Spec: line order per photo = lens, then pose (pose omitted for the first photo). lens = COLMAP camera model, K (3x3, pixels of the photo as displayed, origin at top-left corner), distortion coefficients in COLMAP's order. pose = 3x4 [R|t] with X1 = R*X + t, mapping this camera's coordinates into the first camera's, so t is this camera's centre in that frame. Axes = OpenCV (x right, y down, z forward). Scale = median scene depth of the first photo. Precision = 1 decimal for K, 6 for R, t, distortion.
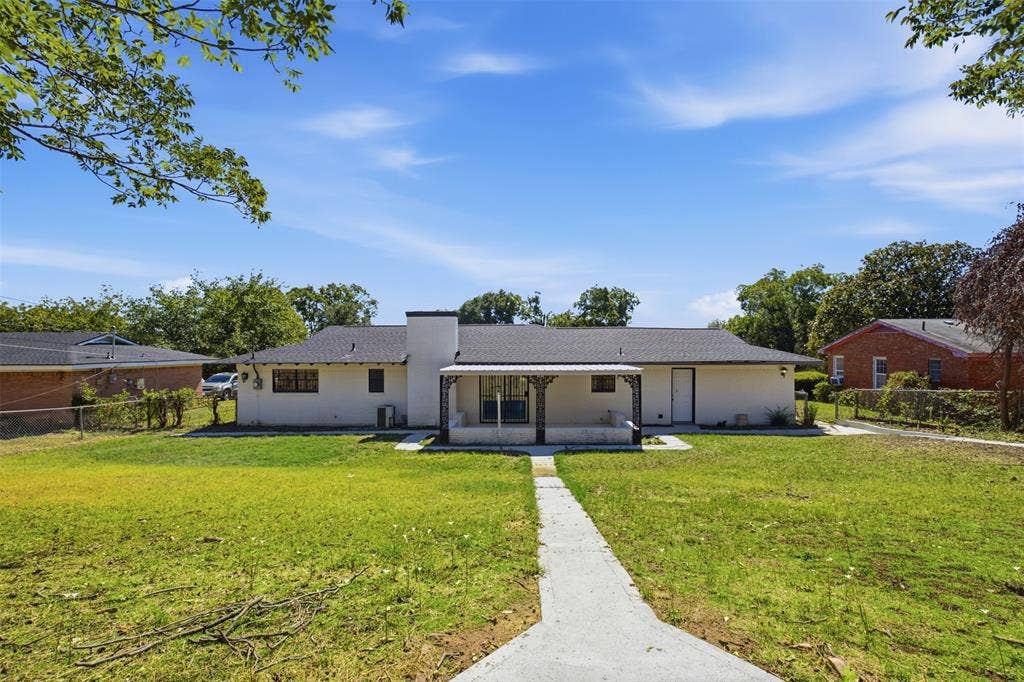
lens RADIAL K [[466.7, 0, 507.6], [0, 466.7, 364.5], [0, 0, 1]] dist [-0.004578, 0.000003]
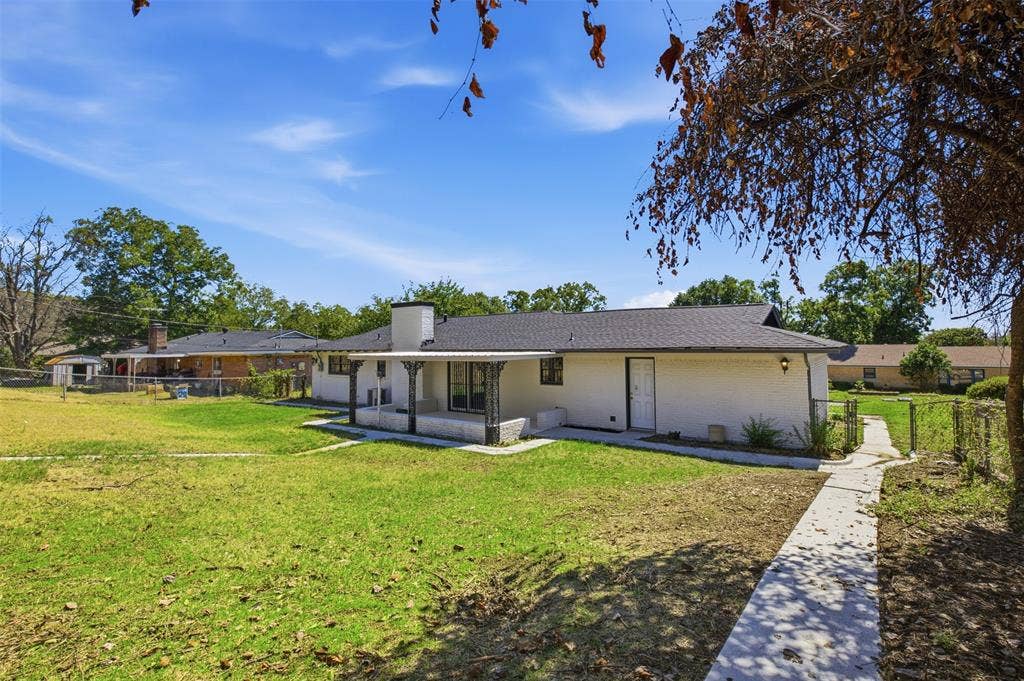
lens RADIAL K [[466.0, 0, 508.1], [0, 466.0, 337.0], [0, 0, 1]] dist [-0.002531, -0.000042]
pose [[0.827677, -0.014717, -0.561011, 0.619600], [-0.014454, 0.998765, -0.047526, 0.013643], [0.561018, 0.047445, 0.826443, 0.248166]]
